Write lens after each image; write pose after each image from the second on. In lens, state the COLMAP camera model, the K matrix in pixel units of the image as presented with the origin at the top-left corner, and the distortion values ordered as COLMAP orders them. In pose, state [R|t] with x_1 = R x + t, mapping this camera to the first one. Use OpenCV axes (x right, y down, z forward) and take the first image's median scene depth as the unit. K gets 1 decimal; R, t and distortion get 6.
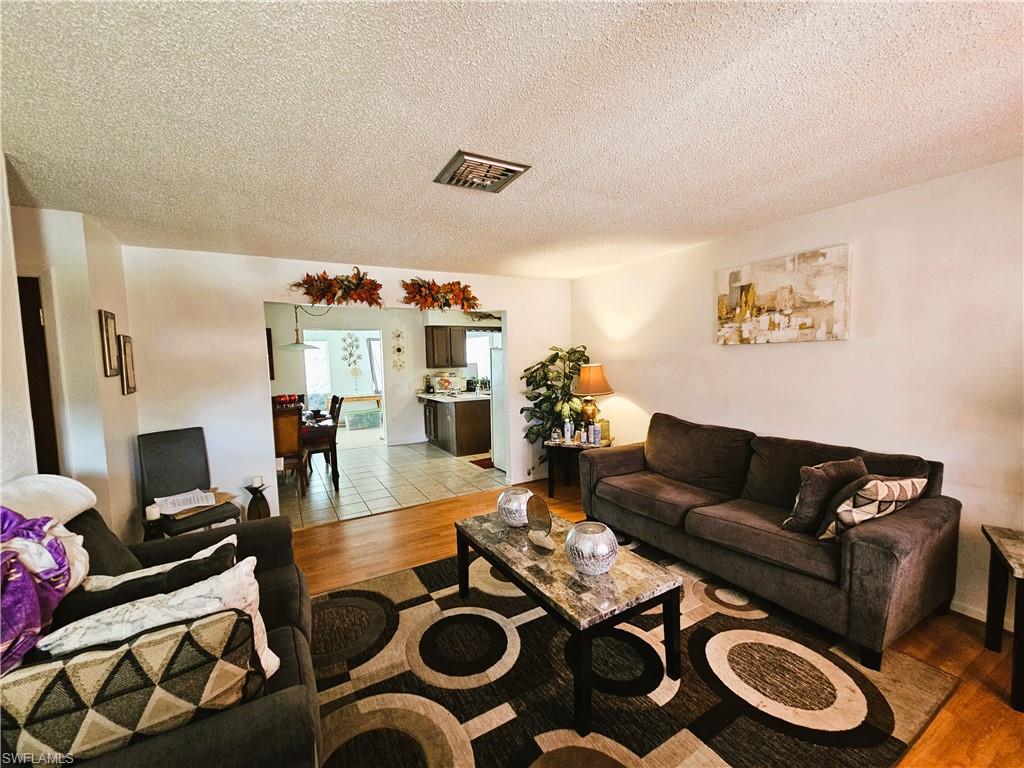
lens RADIAL K [[420.3, 0, 511.9], [0, 420.3, 390.3], [0, 0, 1]] dist [0.000231, 0.000512]
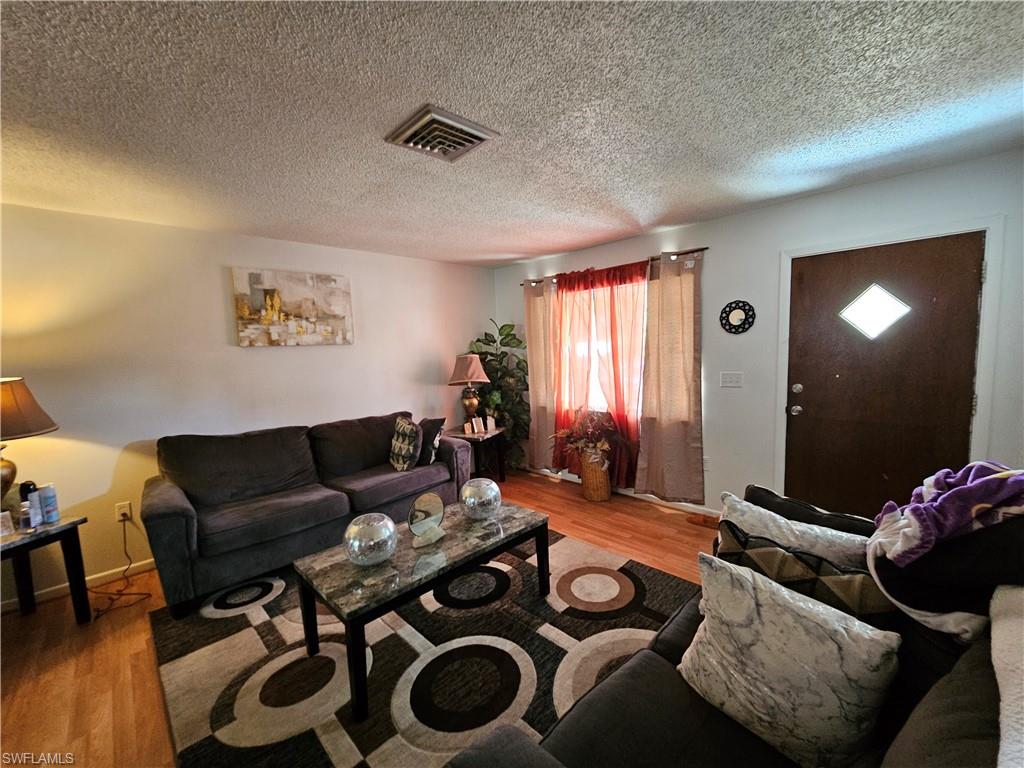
lens RADIAL K [[420.3, 0, 514.4], [0, 420.3, 386.5], [0, 0, 1]] dist [0.000231, 0.000512]
pose [[-0.240265, -0.056600, 0.969056, -0.653341], [0.117108, 0.989317, 0.086819, -0.032930], [-0.963617, 0.134344, -0.231070, 0.728192]]
